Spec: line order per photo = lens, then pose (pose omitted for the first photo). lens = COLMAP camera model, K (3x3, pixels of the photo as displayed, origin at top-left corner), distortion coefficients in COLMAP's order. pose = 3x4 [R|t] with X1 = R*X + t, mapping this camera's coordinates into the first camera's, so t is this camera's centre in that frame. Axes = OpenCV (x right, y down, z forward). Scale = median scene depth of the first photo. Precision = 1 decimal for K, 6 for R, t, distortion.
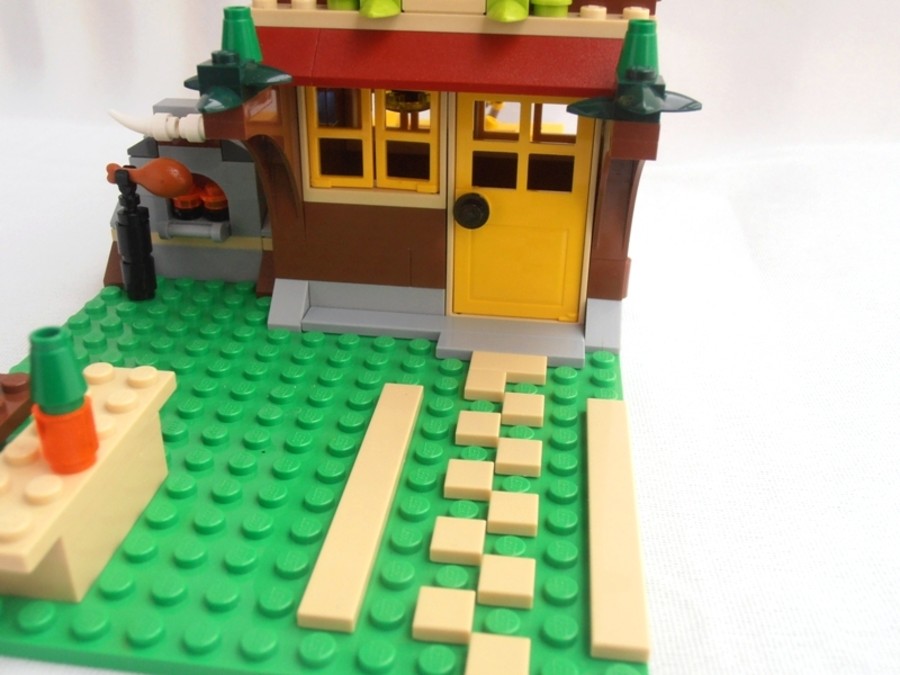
lens RADIAL K [[877.2, 0, 455.5], [0, 877.2, 335.6], [0, 0, 1]] dist [-0.062230, 0.000000]
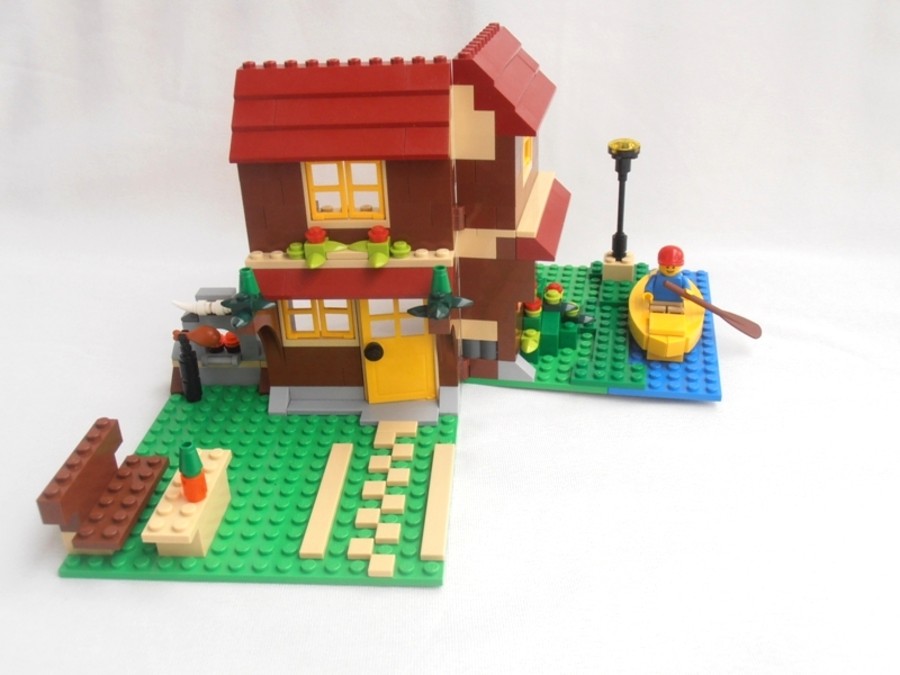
lens RADIAL K [[877.2, 0, 436.6], [0, 877.2, 328.3], [0, 0, 1]] dist [-0.062230, 0.000000]
pose [[0.997132, -0.073851, 0.016568, 0.141293], [0.073954, 0.997245, -0.005709, -0.180199], [-0.016101, 0.006918, 0.999846, -0.994618]]
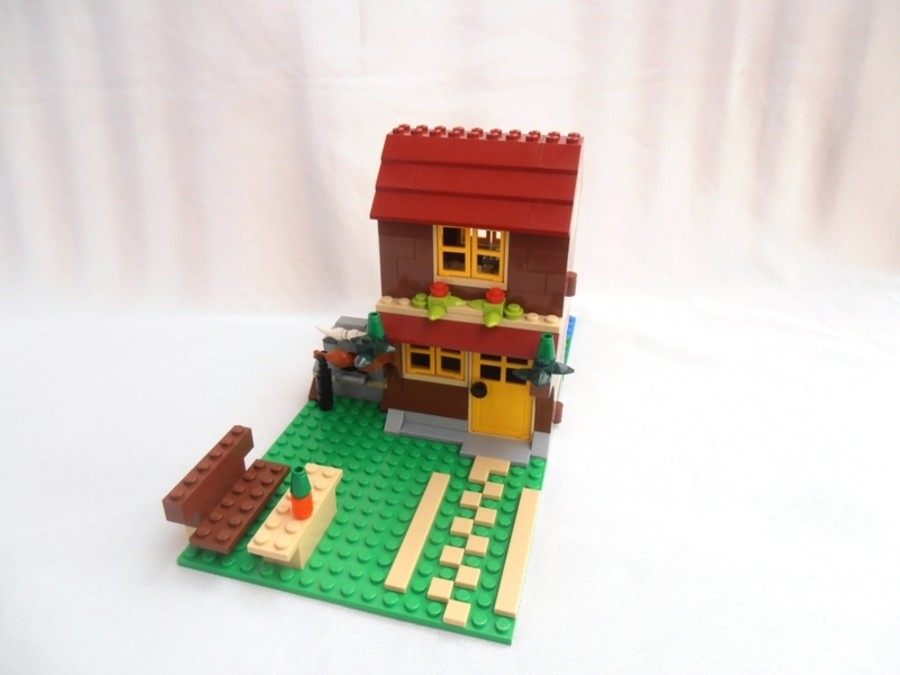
lens RADIAL K [[639.0, 0, 441.7], [0, 639.0, 333.2], [0, 0, 1]] dist [0.026905, 0.000782]
pose [[0.989083, 0.052944, -0.137520, 0.150673], [-0.051725, 0.998584, 0.012431, -0.328495], [0.137983, -0.005182, 0.990421, -0.623712]]
